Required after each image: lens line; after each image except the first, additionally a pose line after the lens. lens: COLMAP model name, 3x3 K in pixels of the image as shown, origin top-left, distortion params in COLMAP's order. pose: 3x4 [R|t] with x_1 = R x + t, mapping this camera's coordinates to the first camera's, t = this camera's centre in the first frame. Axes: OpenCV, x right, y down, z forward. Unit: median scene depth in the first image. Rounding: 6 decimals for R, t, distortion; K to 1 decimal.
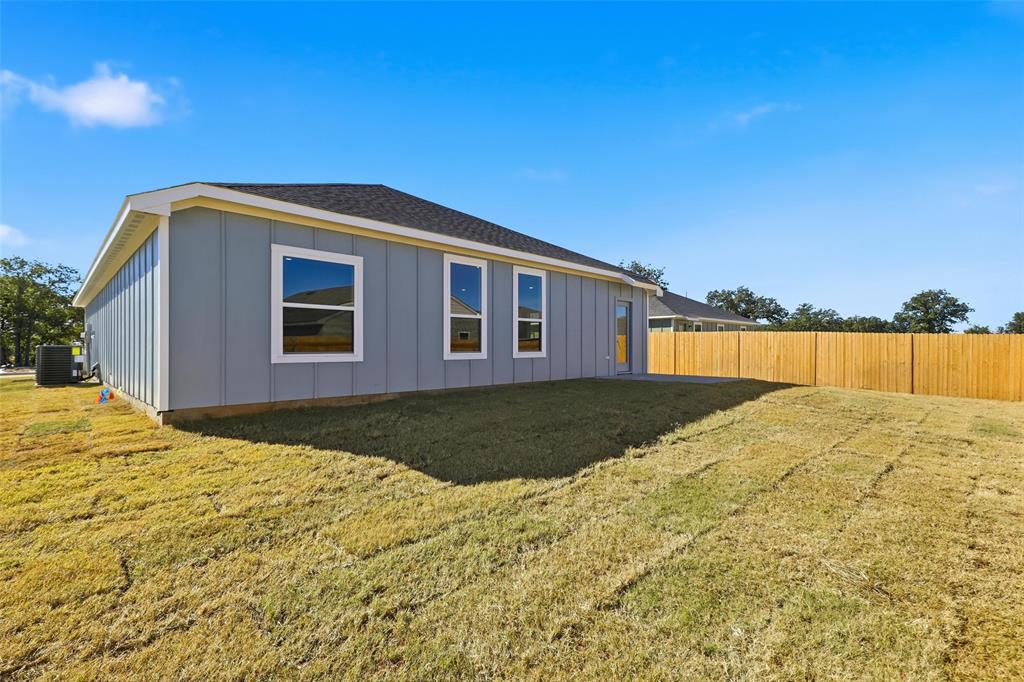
lens RADIAL K [[467.2, 0, 511.3], [0, 467.2, 347.0], [0, 0, 1]] dist [-0.000657, -0.000084]
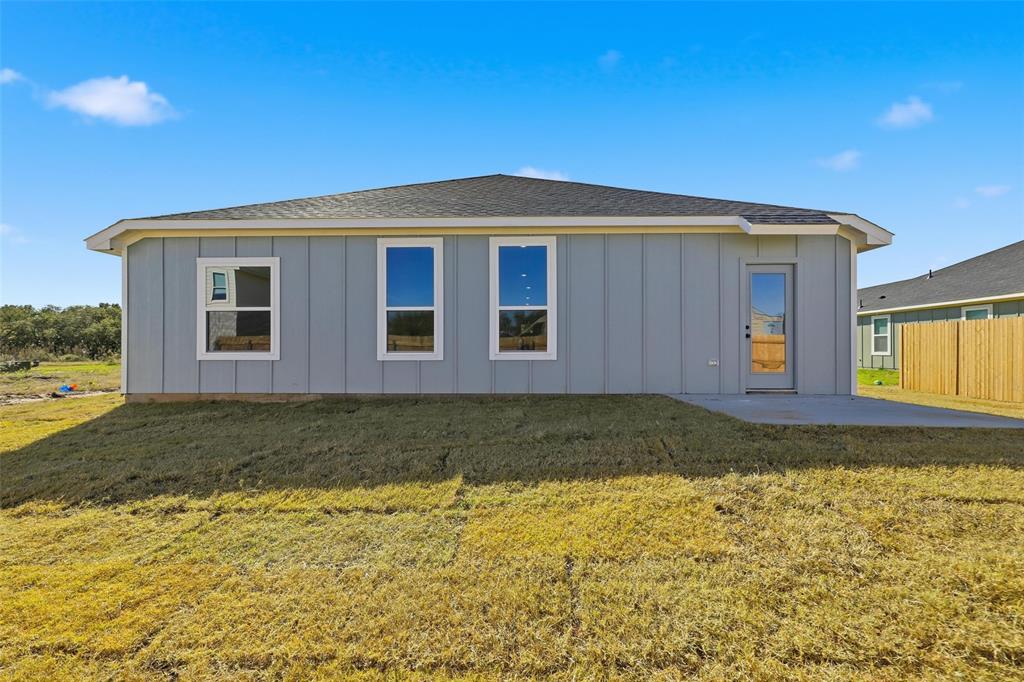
lens RADIAL K [[436.9, 0, 512.2], [0, 436.9, 346.2], [0, 0, 1]] dist [-0.001964, -0.000086]
pose [[0.693094, -0.002680, -0.720842, 0.532717], [0.002798, 0.999996, -0.001027, 0.002389], [0.720841, -0.001305, 0.693099, 0.528347]]
